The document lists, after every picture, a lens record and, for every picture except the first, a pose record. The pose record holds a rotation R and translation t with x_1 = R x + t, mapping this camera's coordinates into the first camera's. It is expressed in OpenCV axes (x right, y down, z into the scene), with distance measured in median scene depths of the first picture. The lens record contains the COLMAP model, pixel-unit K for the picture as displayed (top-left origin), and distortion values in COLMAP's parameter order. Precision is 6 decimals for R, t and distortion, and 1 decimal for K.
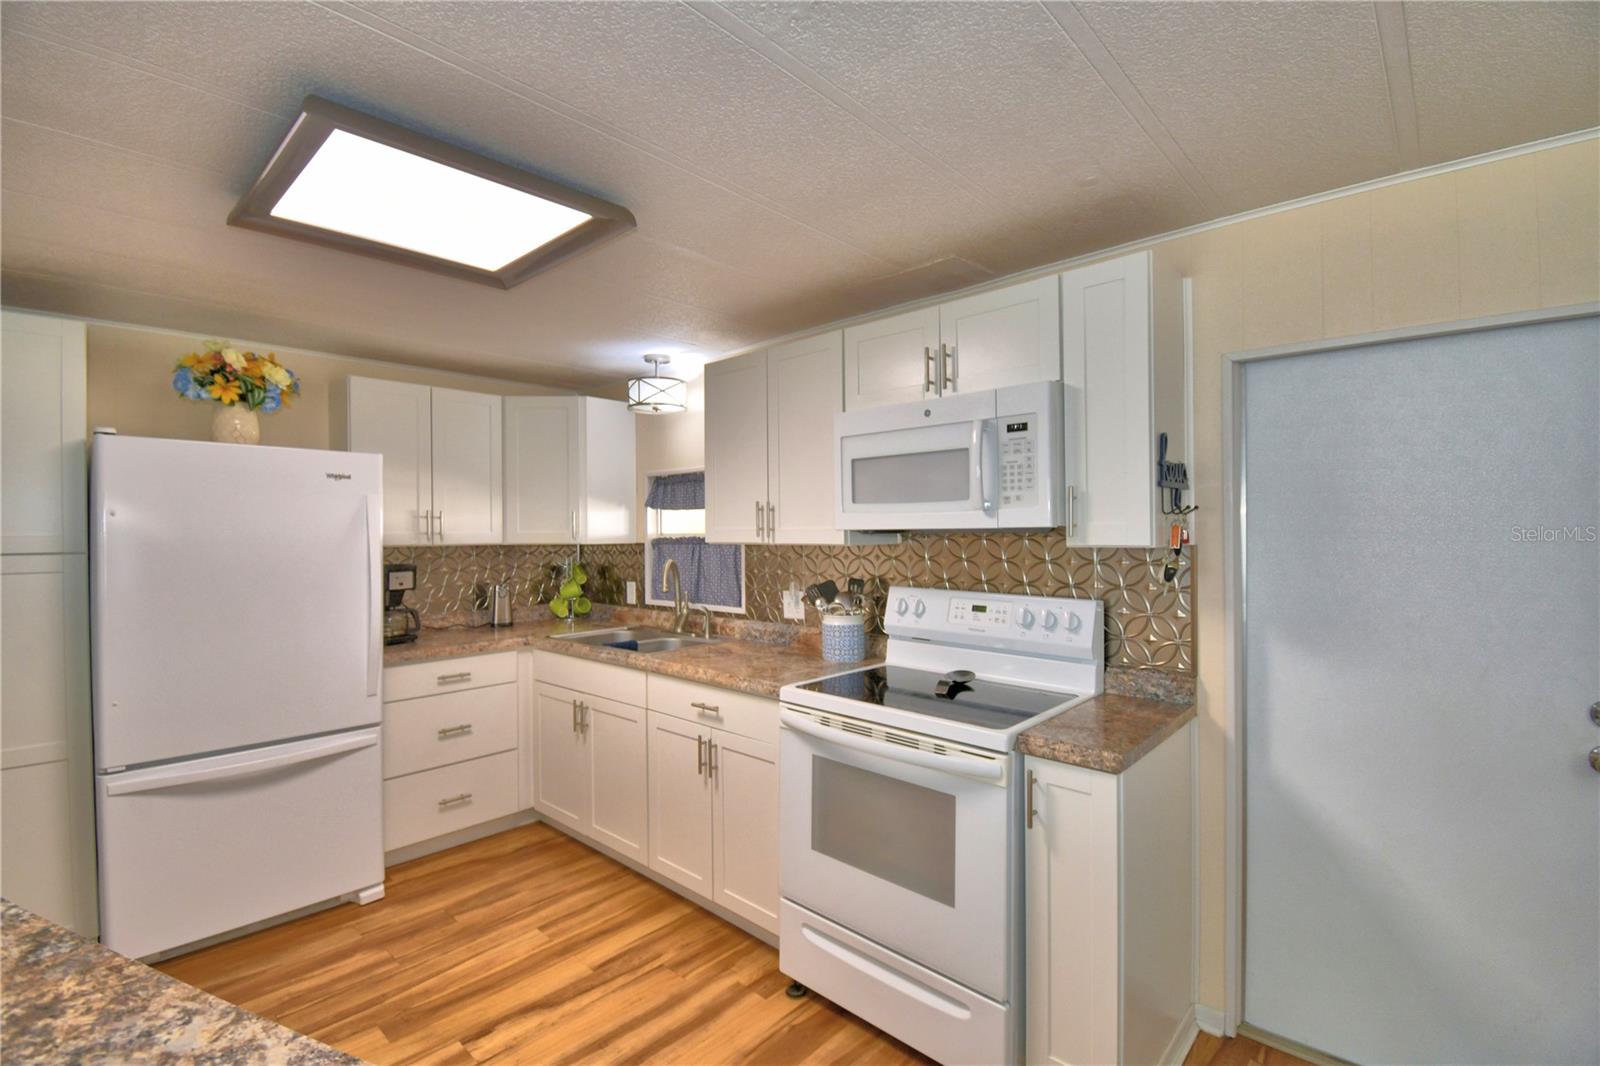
lens RADIAL K [[716.3, 0, 800.0], [0, 716.3, 533.0], [0, 0, 1]] dist [0.016509, -0.021088]
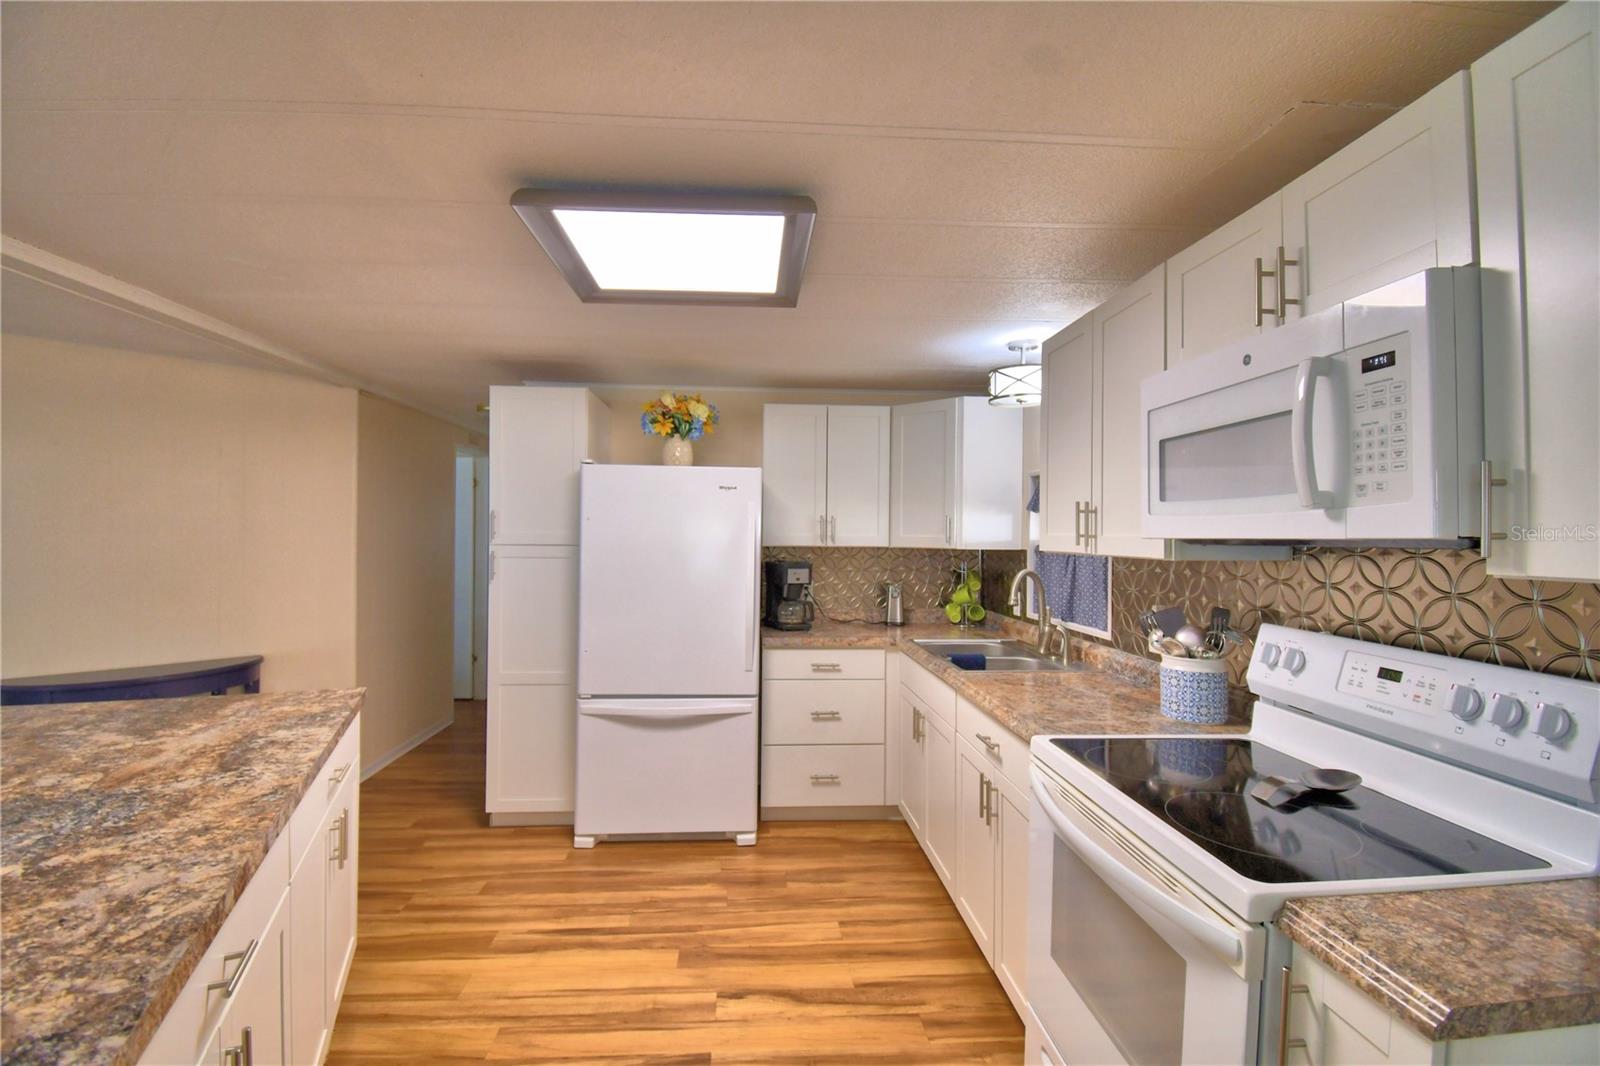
lens RADIAL K [[704.9, 0, 800.0], [0, 704.9, 533.0], [0, 0, 1]] dist [0.022535, -0.032439]
pose [[0.720399, 0.011415, -0.693466, 0.279077], [-0.016002, 0.999872, -0.000166, -0.003722], [0.693375, 0.011216, 0.720490, 0.220449]]
